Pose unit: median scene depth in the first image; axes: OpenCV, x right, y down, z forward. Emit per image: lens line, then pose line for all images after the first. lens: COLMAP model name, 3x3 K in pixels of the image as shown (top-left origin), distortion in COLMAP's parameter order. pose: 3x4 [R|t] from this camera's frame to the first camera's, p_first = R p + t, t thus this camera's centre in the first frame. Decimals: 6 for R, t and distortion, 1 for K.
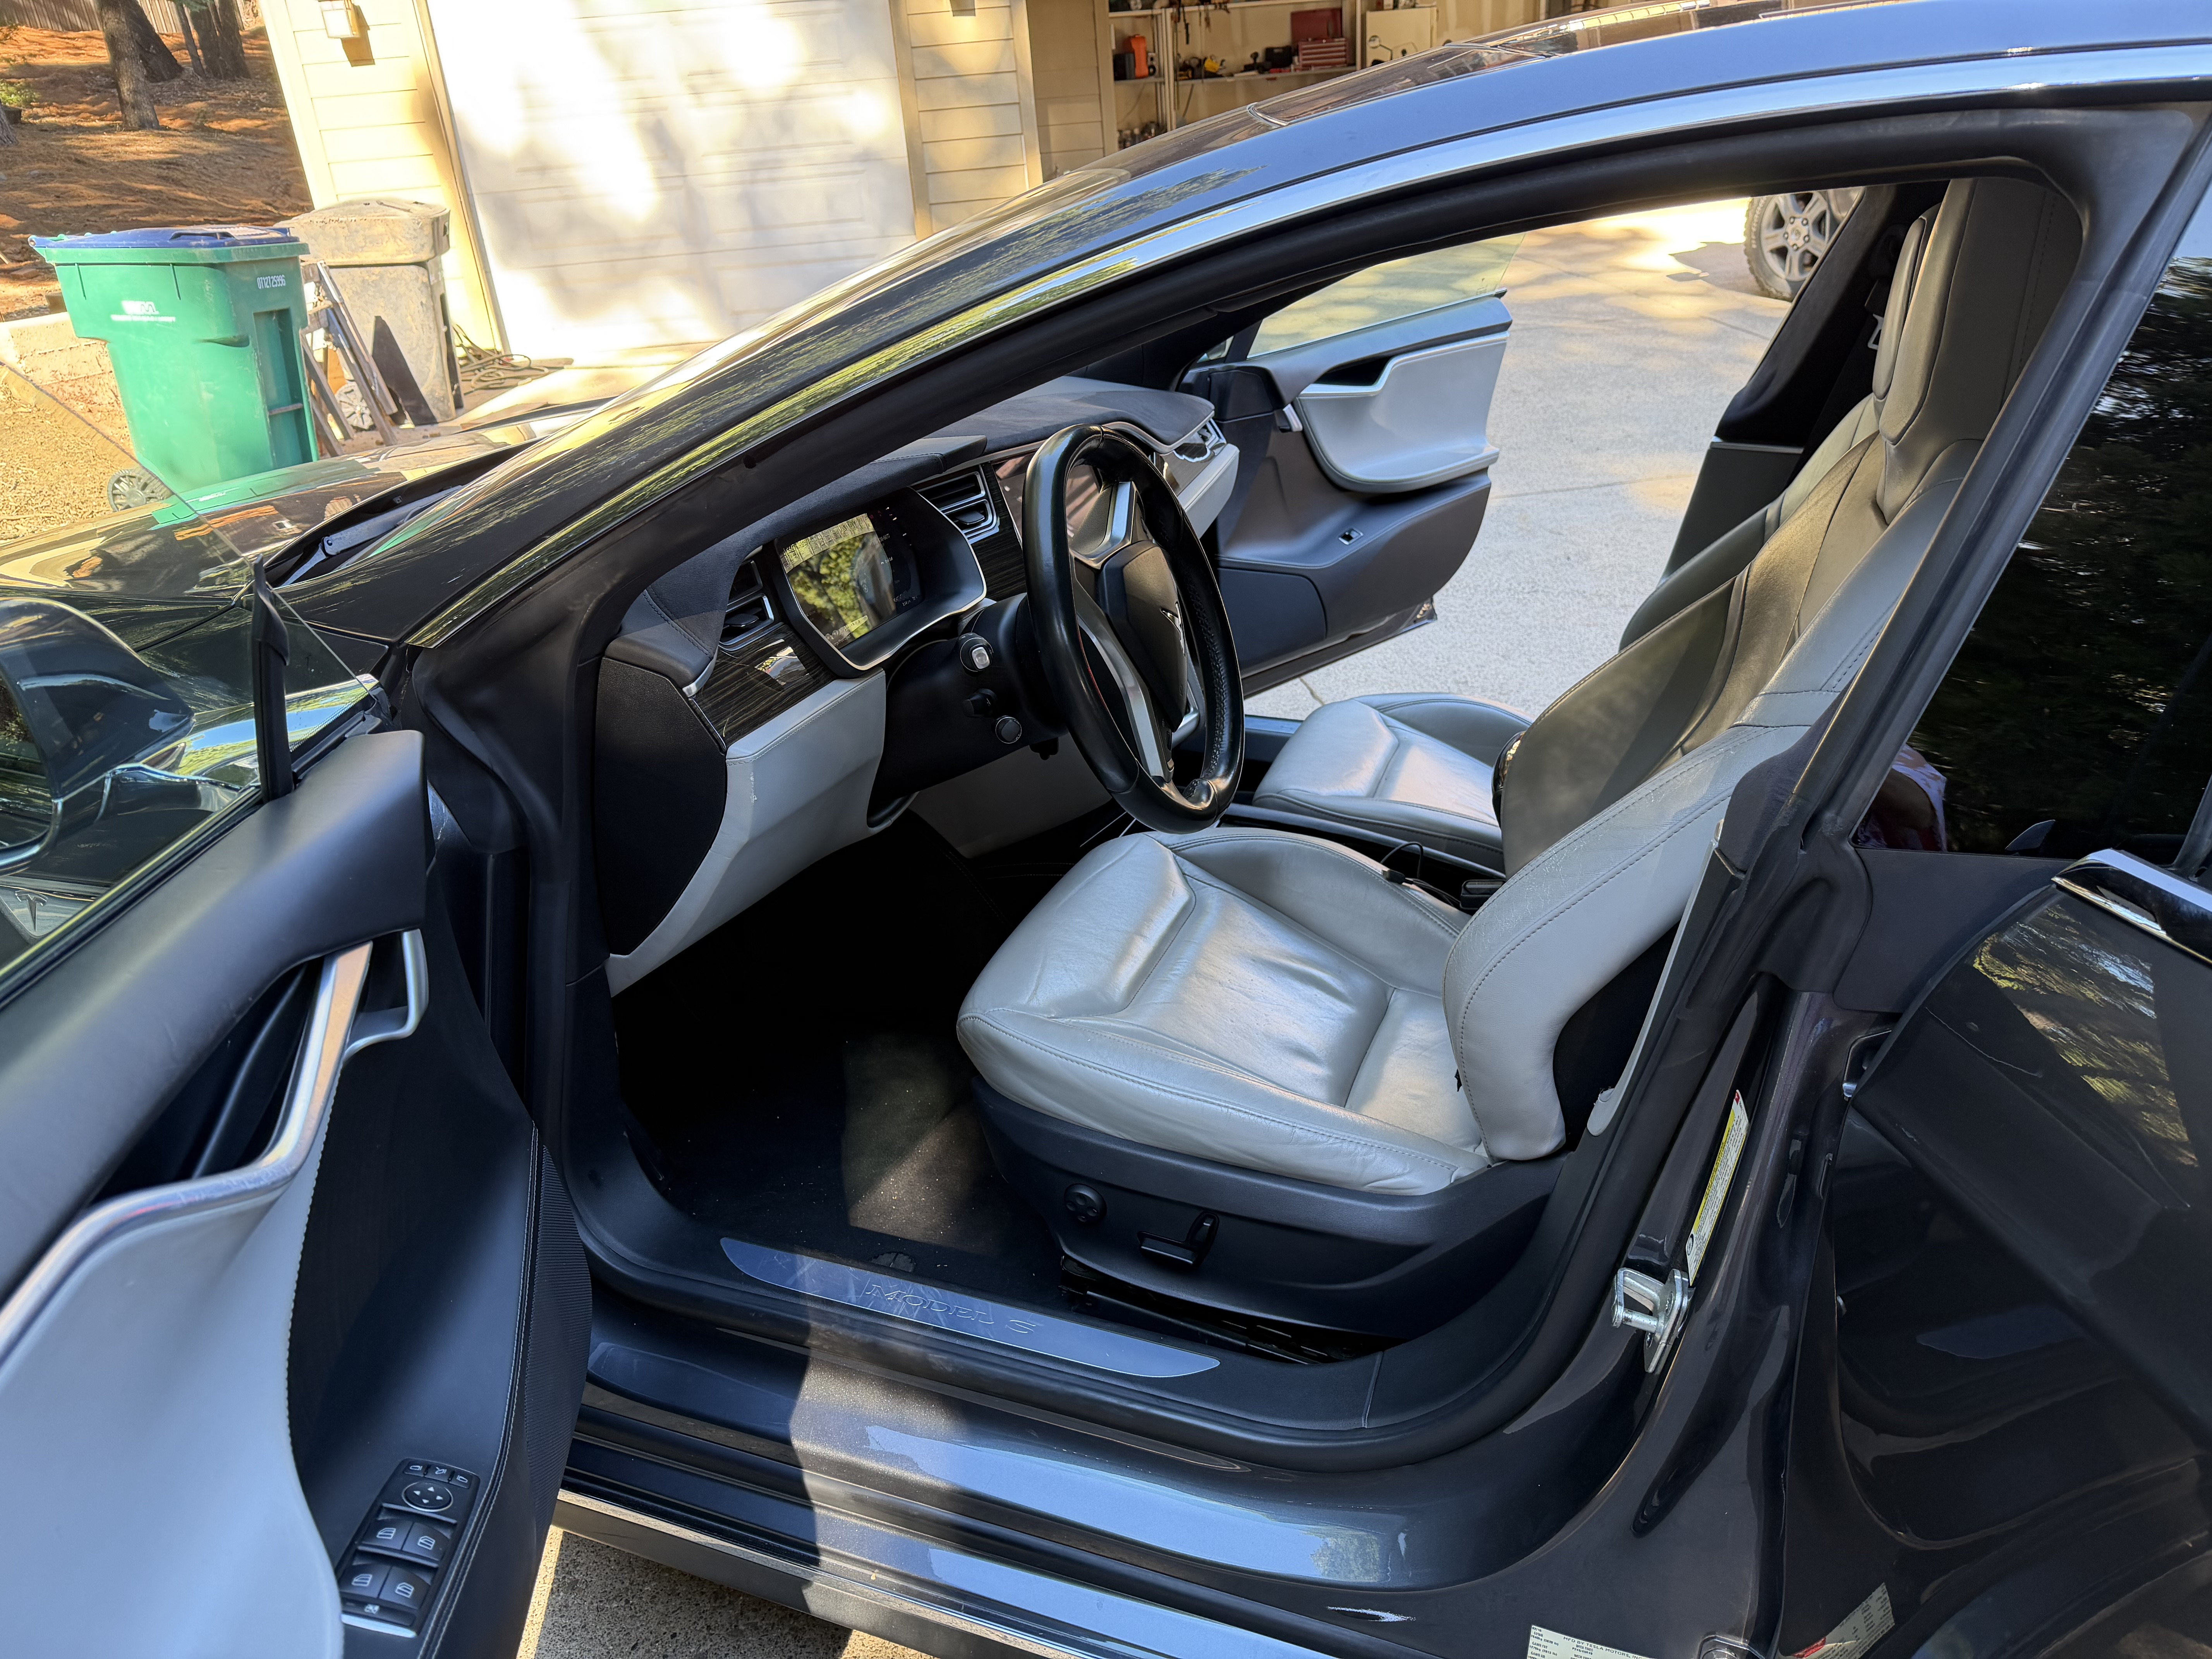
lens RADIAL K [[1474.0, 0, 1082.2], [0, 1474.0, 829.7], [0, 0, 1]] dist [0.063434, -0.095272]
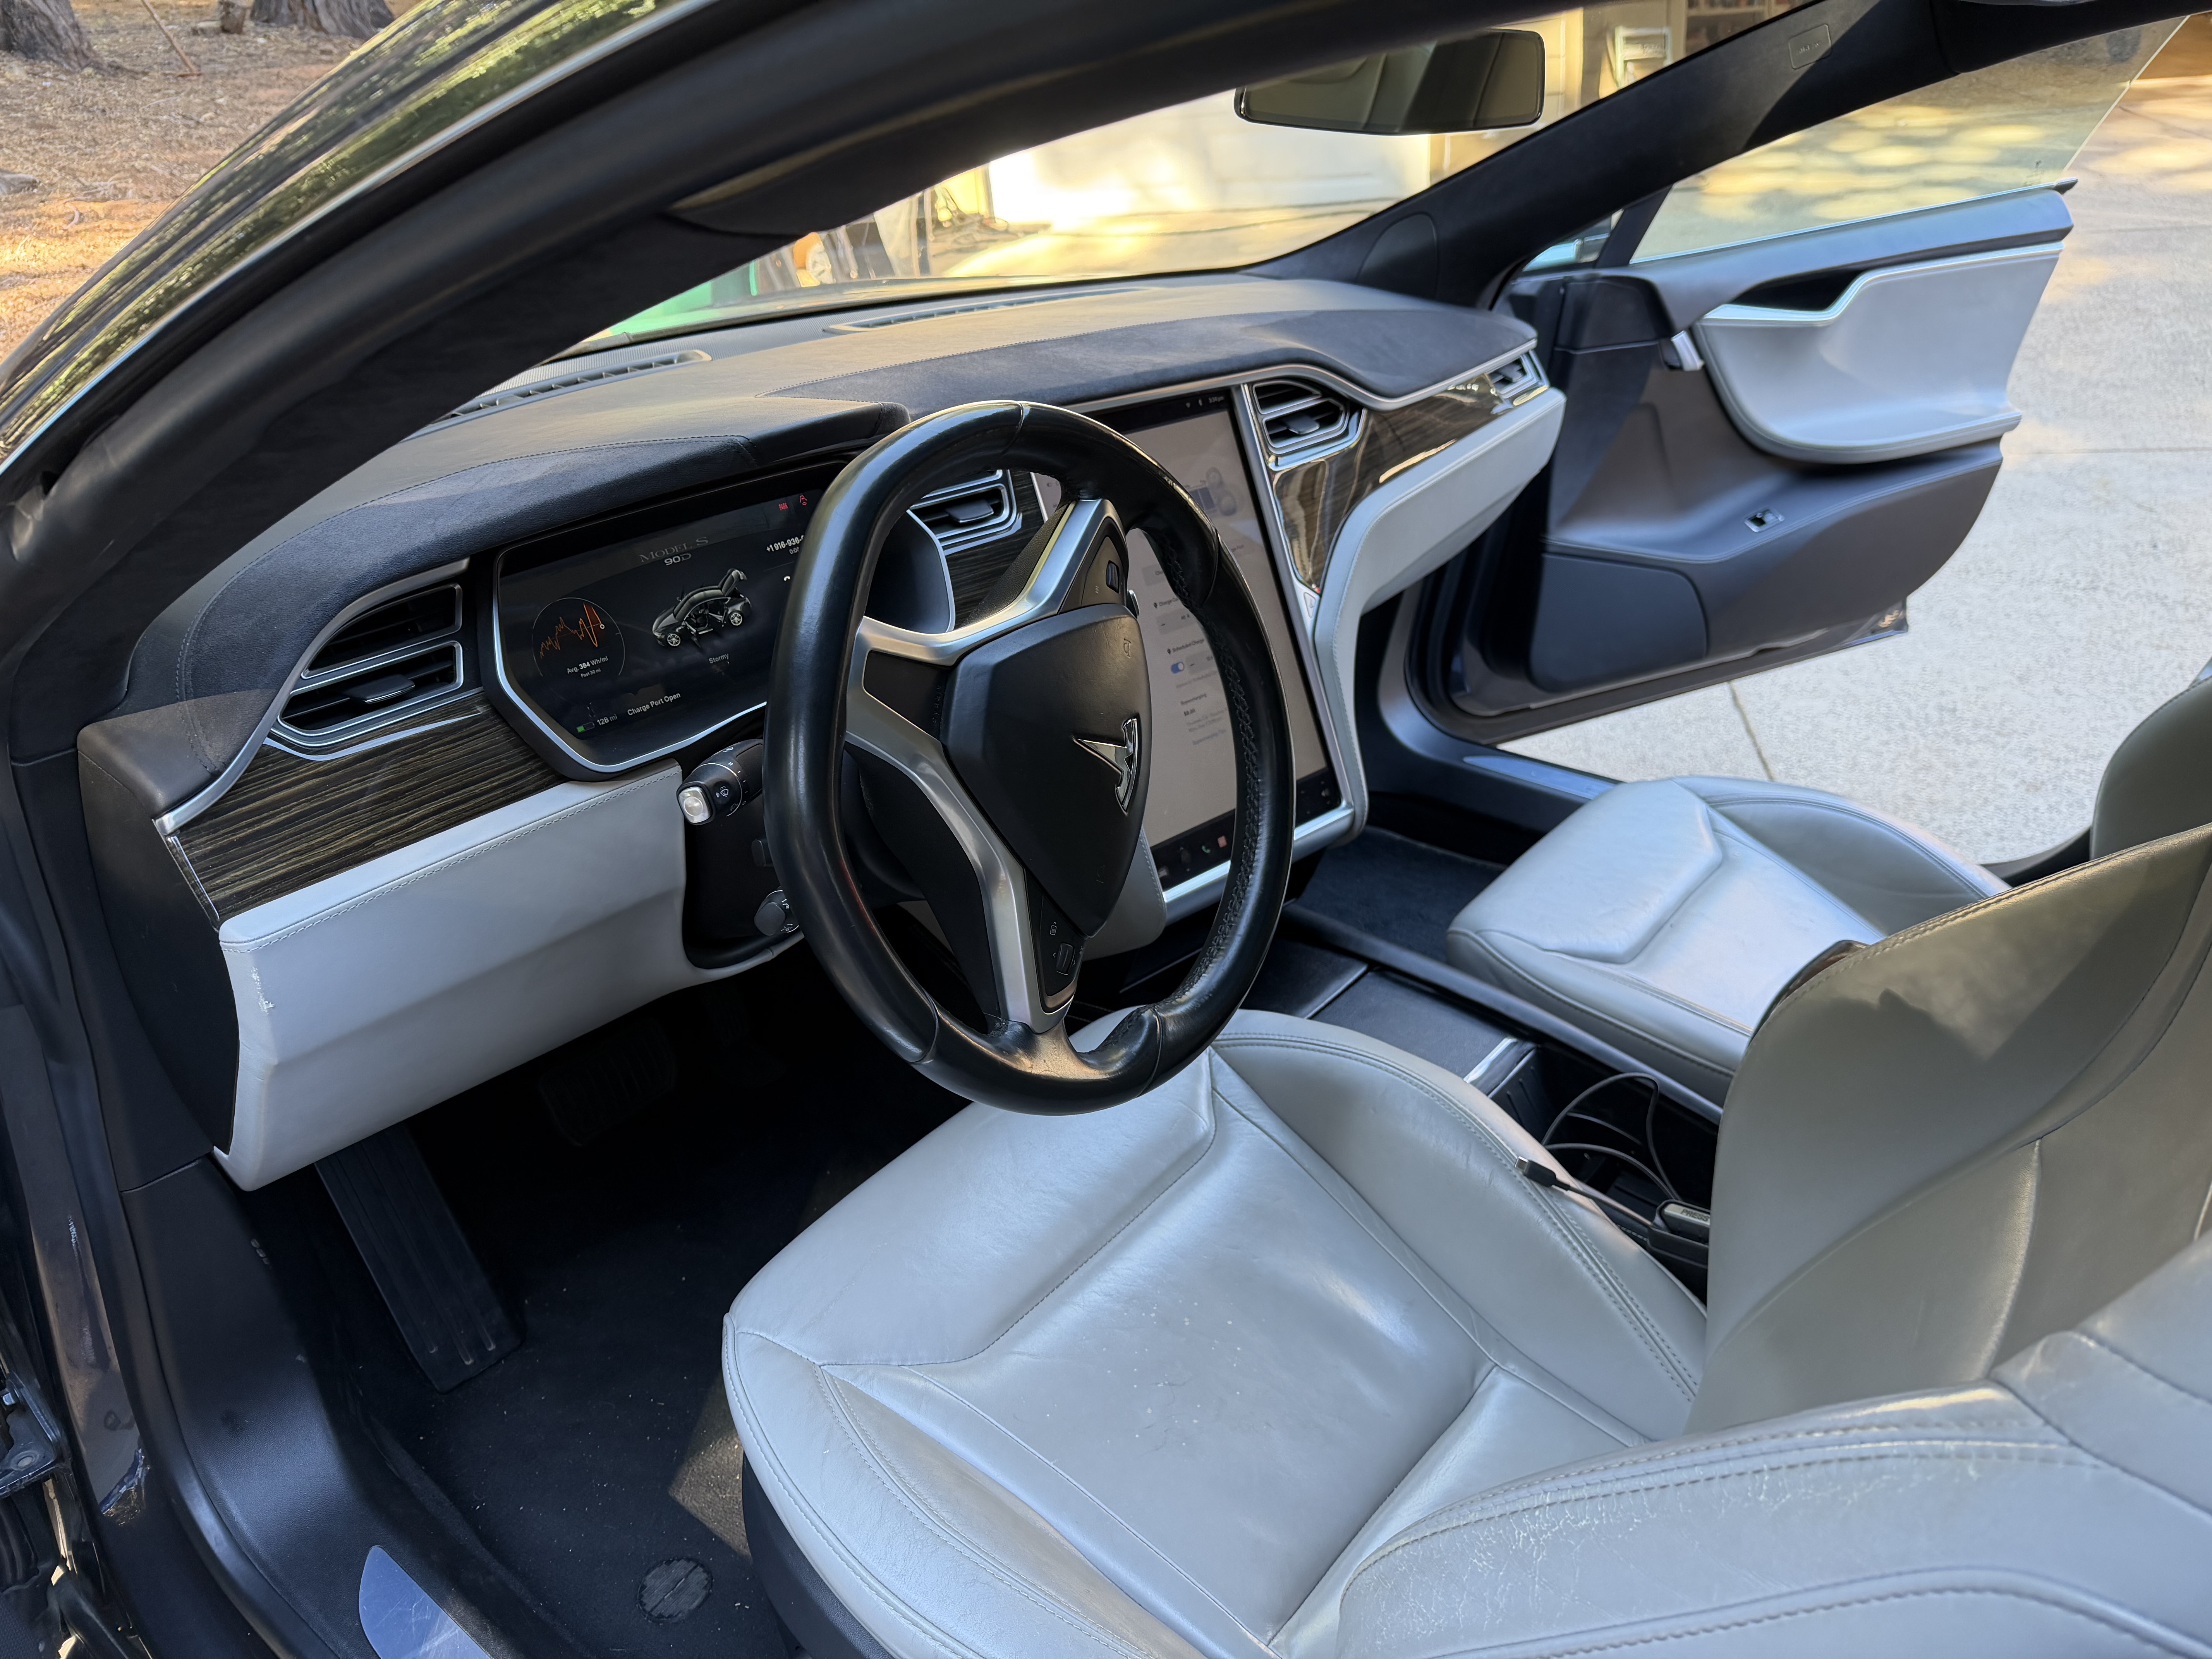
lens RADIAL K [[1474.0, 0, 1082.2], [0, 1474.0, 829.7], [0, 0, 1]] dist [0.063434, -0.095272]
pose [[0.942904, 0.153700, -0.295480, 0.107056], [-0.130133, 0.986646, 0.097957, -0.078845], [0.306590, -0.053912, 0.950313, 0.207686]]
